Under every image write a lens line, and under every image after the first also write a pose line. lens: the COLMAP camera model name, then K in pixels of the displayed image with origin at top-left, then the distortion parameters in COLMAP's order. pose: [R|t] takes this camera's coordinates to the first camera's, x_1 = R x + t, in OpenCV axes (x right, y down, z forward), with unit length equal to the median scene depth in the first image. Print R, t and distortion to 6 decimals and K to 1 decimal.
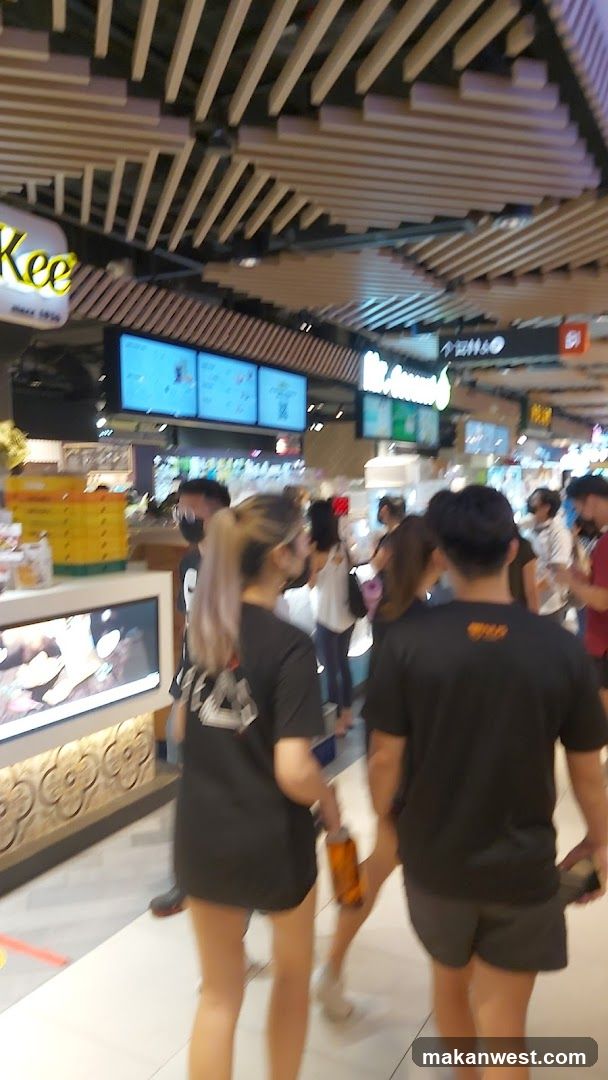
lens RADIAL K [[842.5, 0, 303.9], [0, 842.5, 537.8], [0, 0, 1]] dist [0.022634, -0.000573]
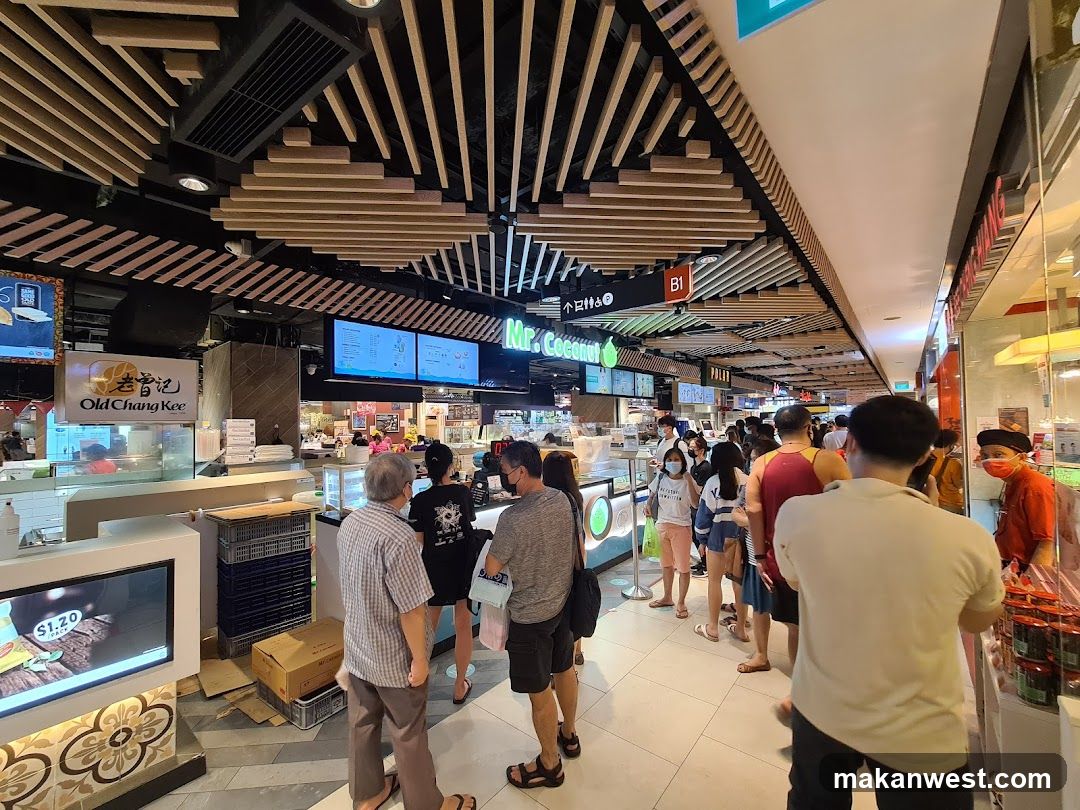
lens RADIAL K [[432.8, 0, 532.4], [0, 432.8, 411.6], [0, 0, 1]] dist [-0.013969, 0.000608]
pose [[0.977181, -0.026614, -0.210733, 0.214006], [0.007298, 0.995740, -0.091912, -0.032304], [0.212281, 0.088277, 0.973213, 0.401740]]
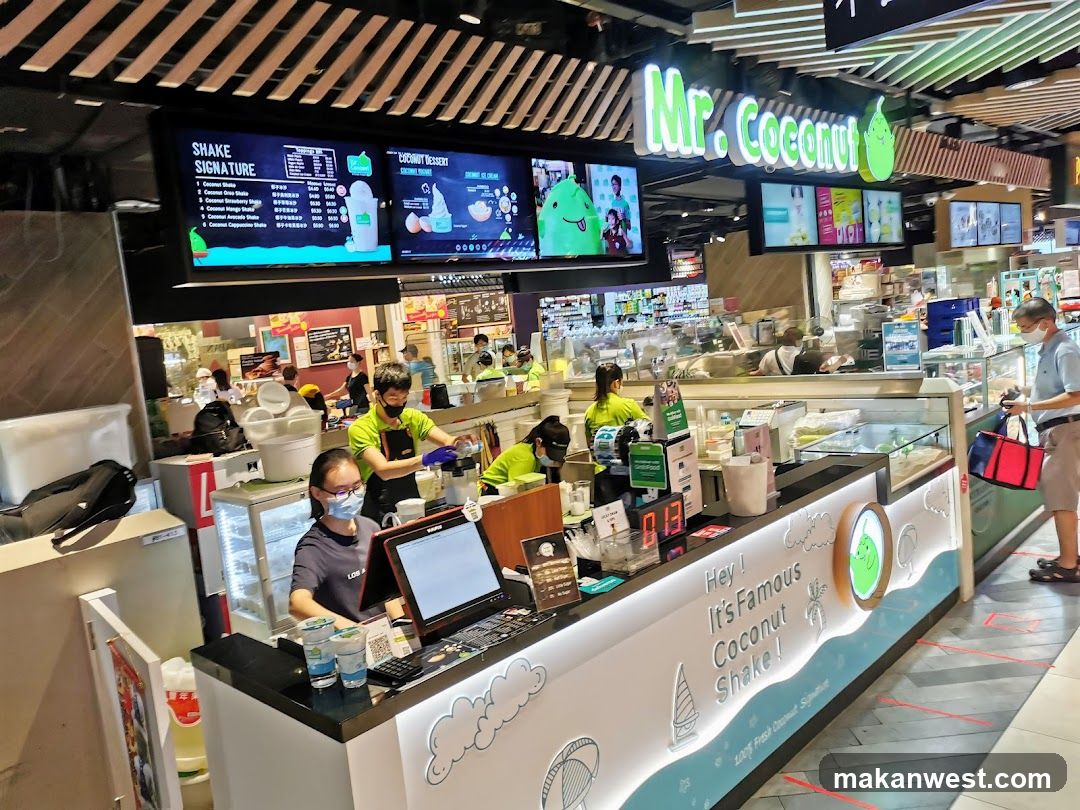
lens RADIAL K [[820.5, 0, 543.0], [0, 820.5, 404.8], [0, 0, 1]] dist [0.033641, 0.002478]
pose [[0.954810, -0.079225, -0.286464, 0.122551], [0.094500, 0.994726, 0.039875, -0.068970], [0.281794, -0.065144, 0.957261, 0.542396]]
